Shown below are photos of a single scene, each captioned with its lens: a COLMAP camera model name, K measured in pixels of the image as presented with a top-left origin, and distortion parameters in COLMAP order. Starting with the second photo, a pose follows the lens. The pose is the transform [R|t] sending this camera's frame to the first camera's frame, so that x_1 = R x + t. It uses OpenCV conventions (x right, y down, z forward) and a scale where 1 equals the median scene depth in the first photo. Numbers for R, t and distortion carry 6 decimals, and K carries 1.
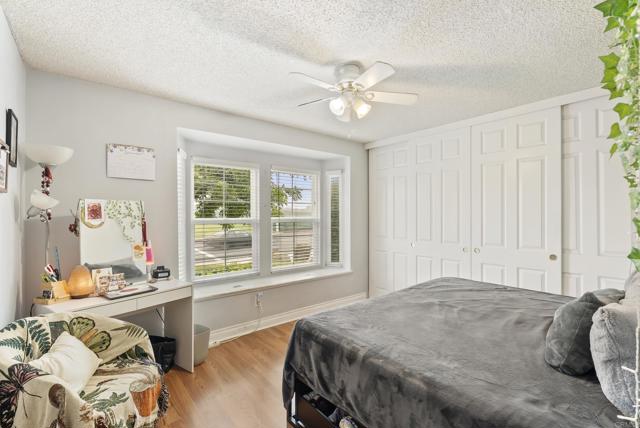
lens RADIAL K [[290.9, 0, 319.3], [0, 290.9, 213.1], [0, 0, 1]] dist [-0.001461, 0.000195]
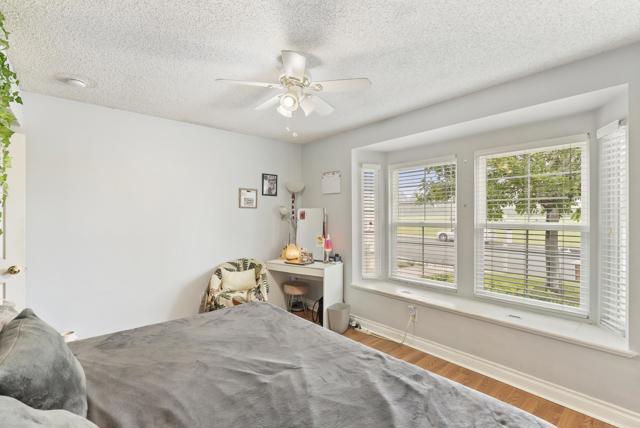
lens RADIAL K [[290.9, 0, 319.5], [0, 290.9, 216.4], [0, 0, 1]] dist [-0.001461, 0.000195]
pose [[0.035342, -0.010819, -0.999317, 0.843388], [-0.002202, 0.999938, -0.010903, 0.017983], [0.999373, 0.002586, 0.035316, 0.859967]]
